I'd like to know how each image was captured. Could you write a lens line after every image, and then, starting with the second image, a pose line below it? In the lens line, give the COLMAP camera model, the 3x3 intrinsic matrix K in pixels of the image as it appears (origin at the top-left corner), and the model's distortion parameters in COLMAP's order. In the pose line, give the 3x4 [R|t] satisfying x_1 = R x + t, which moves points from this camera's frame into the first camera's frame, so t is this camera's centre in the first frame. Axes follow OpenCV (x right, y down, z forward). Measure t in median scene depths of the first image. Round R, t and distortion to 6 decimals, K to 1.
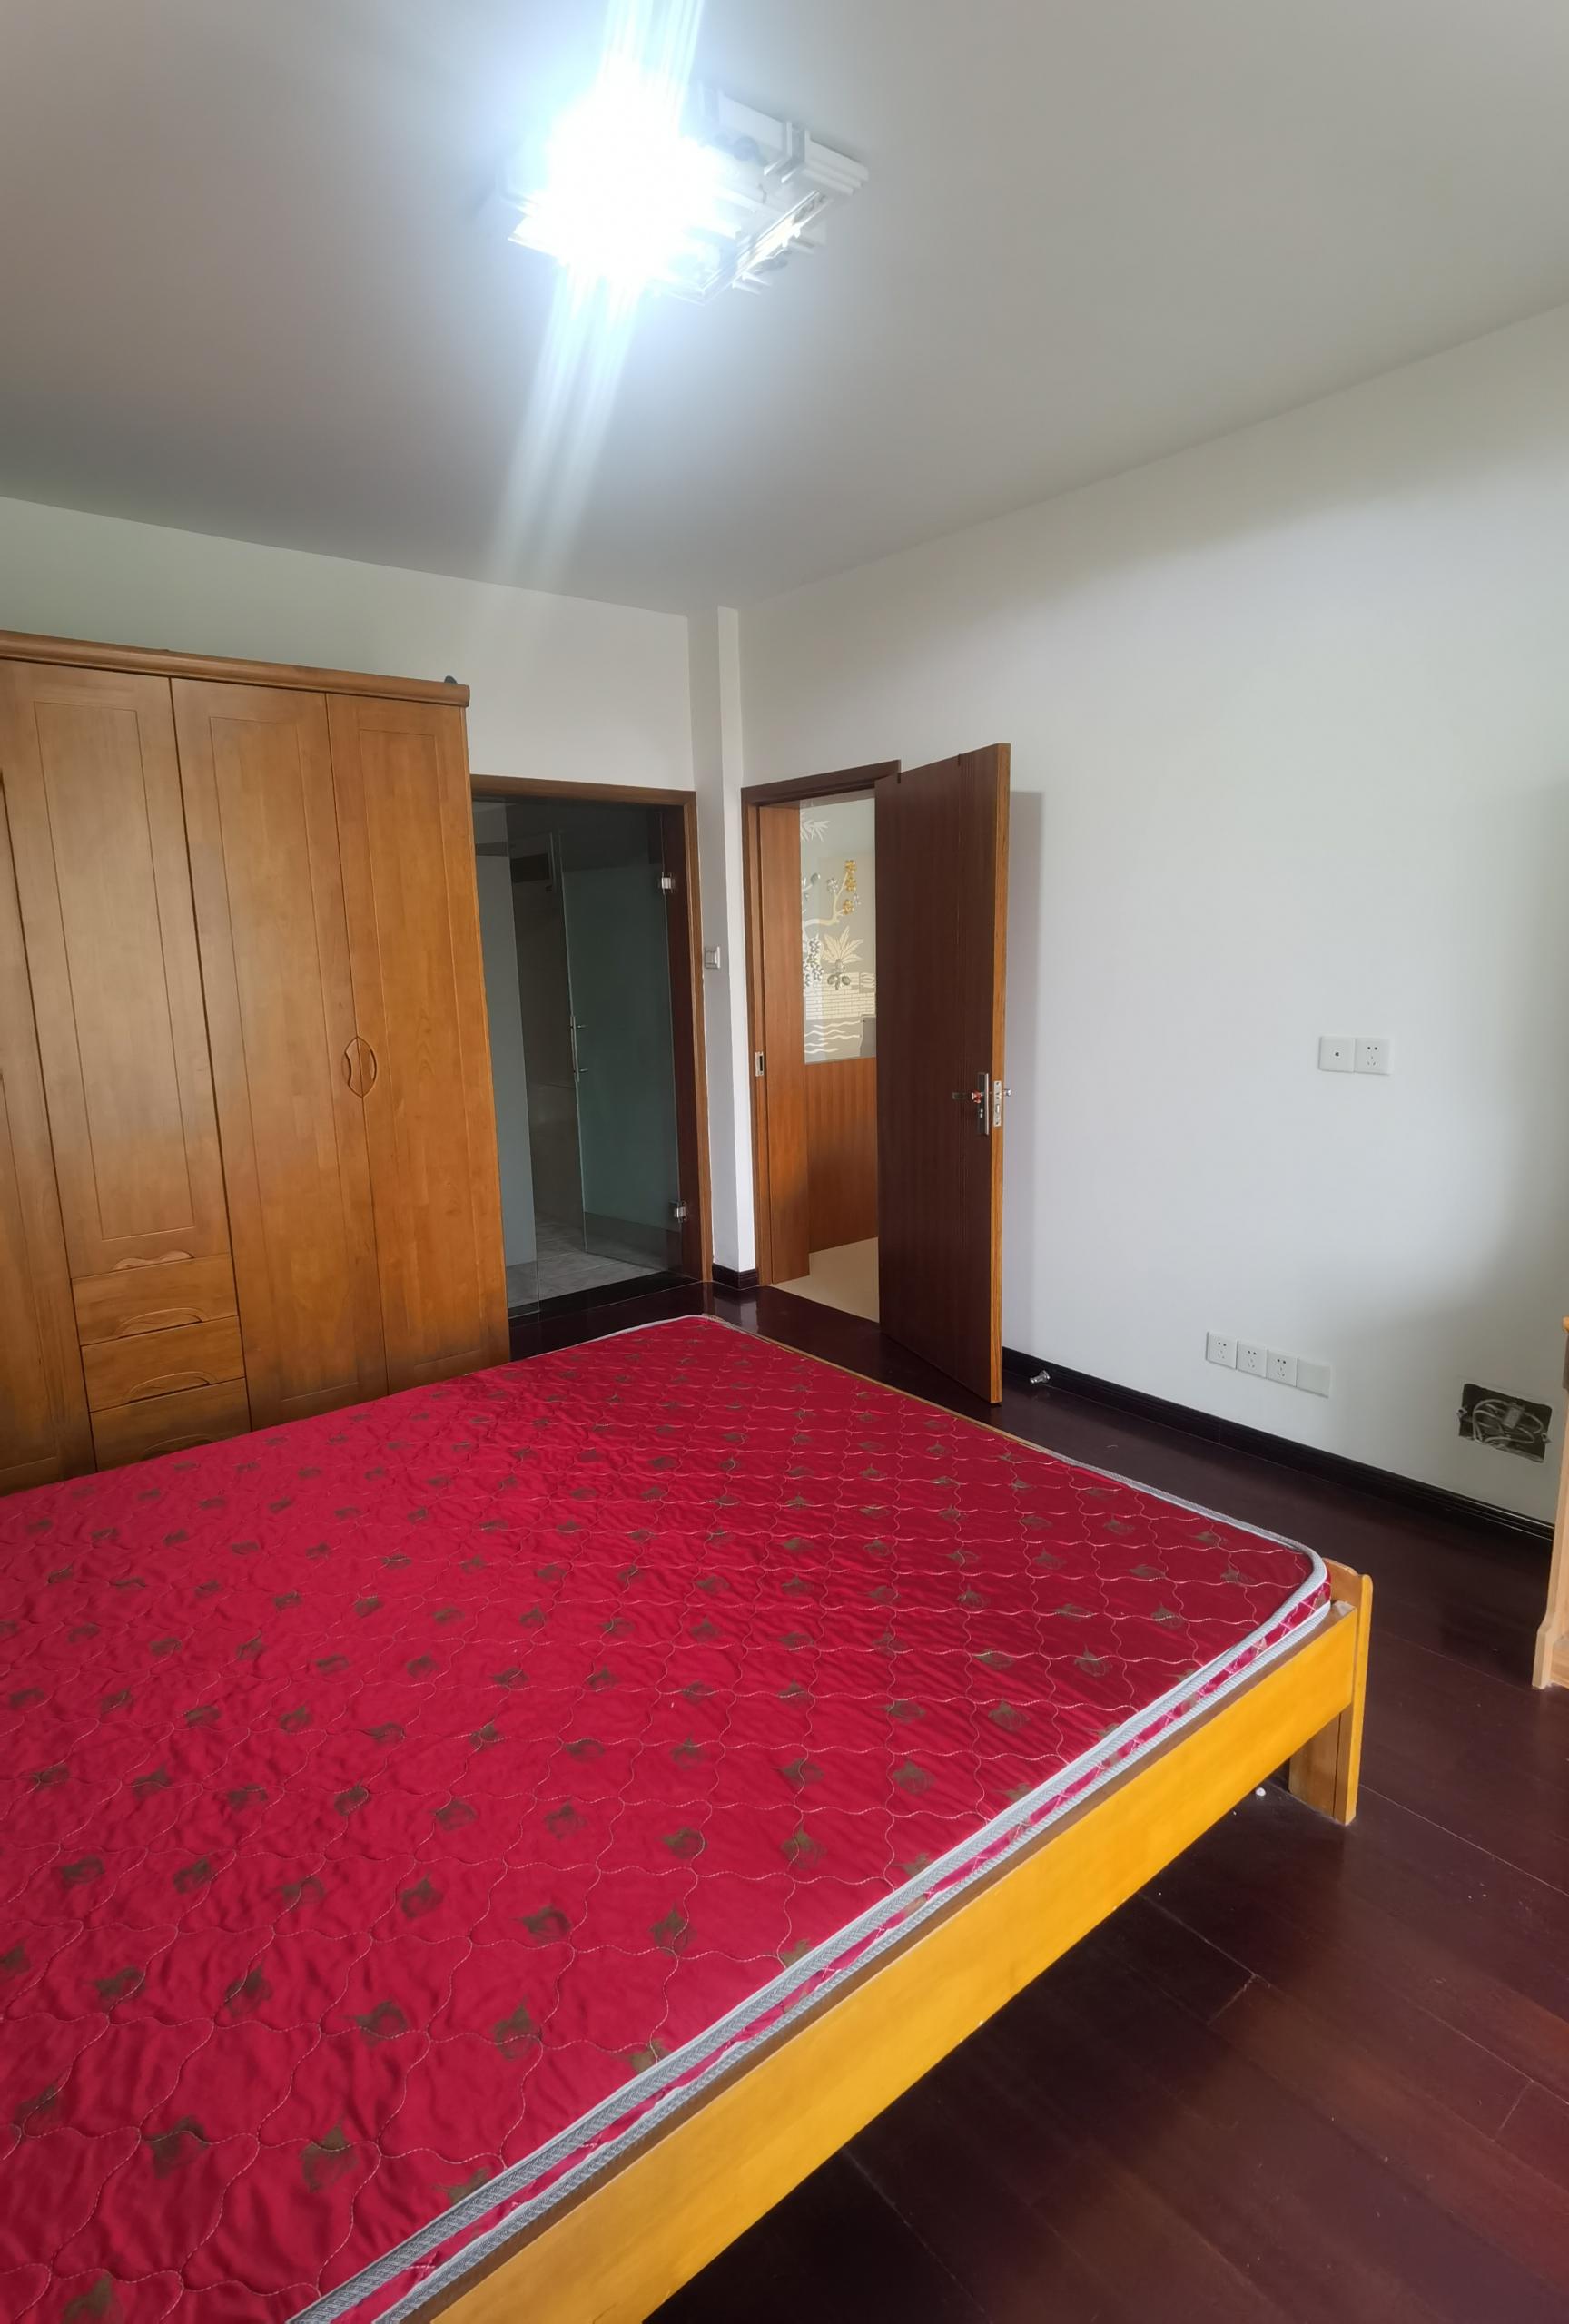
lens RADIAL K [[1187.5, 0, 784.5], [0, 1187.5, 1162.0], [0, 0, 1]] dist [0.035535, -0.039594]
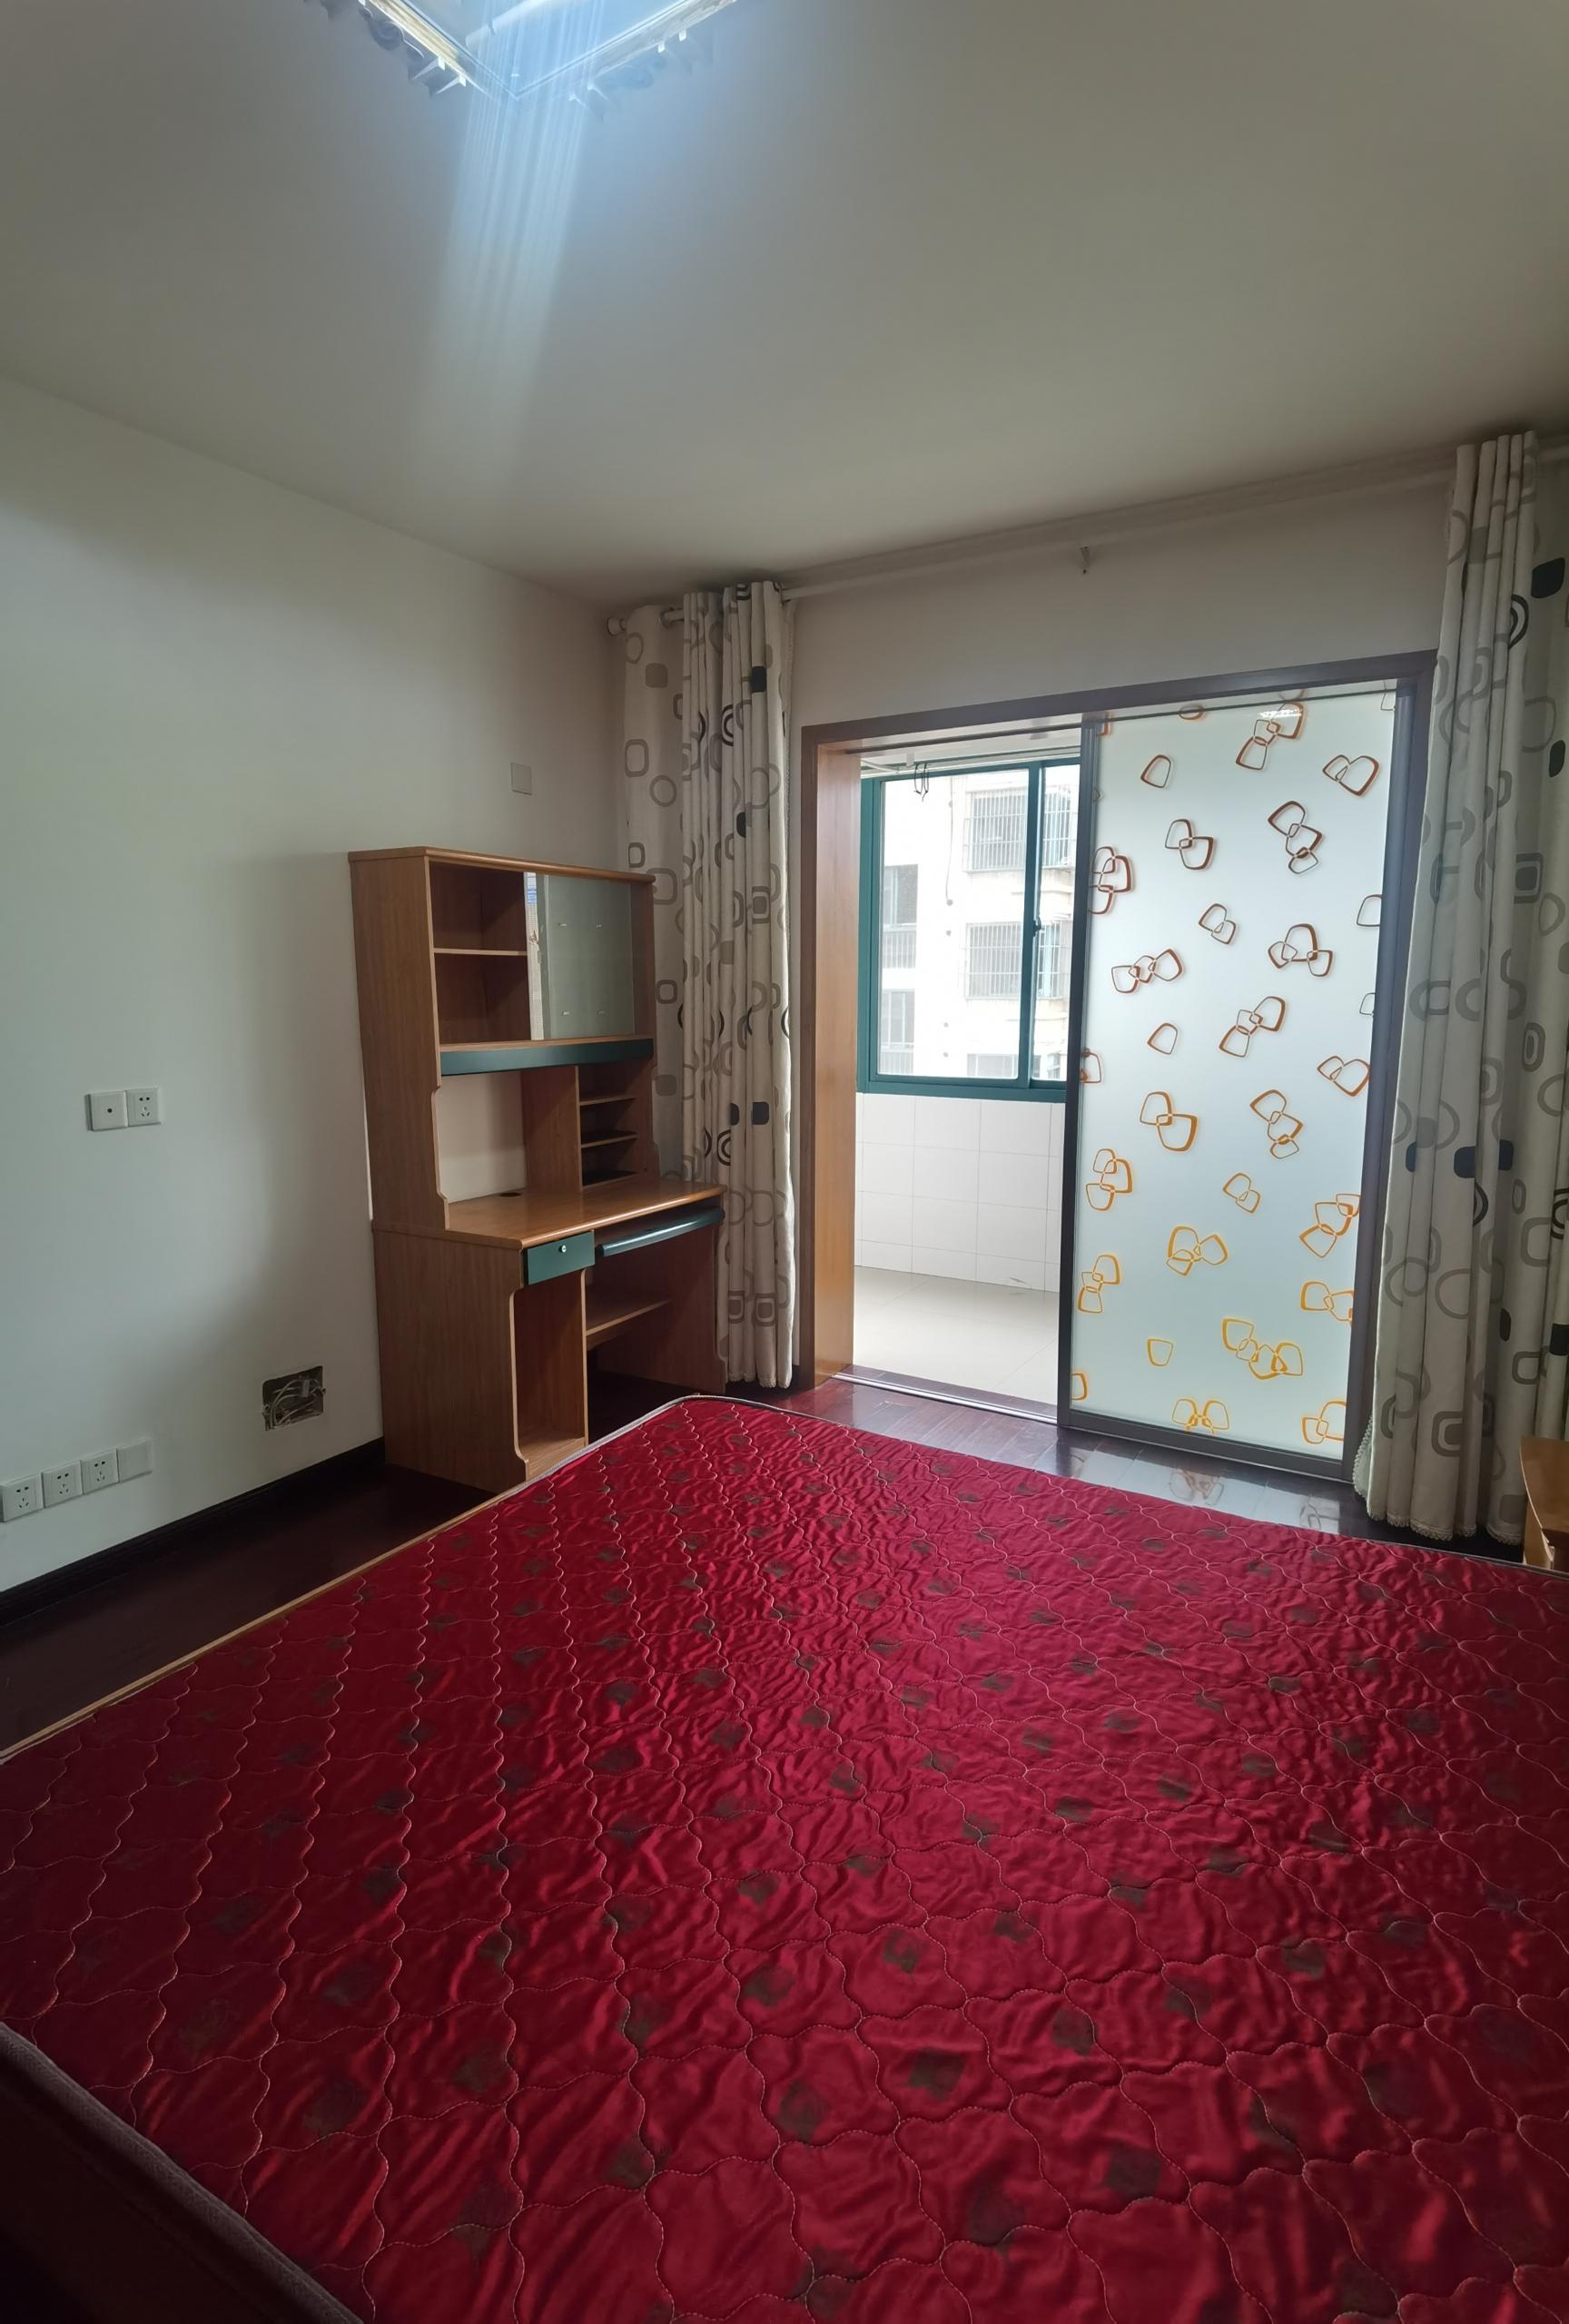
lens RADIAL K [[1187.5, 0, 784.5], [0, 1187.5, 1162.0], [0, 0, 1]] dist [0.035535, -0.039594]
pose [[-0.342951, -0.121951, 0.931403, -0.912421], [0.179070, 0.964867, 0.192267, -0.211060], [-0.922127, 0.232724, -0.309065, 1.257111]]
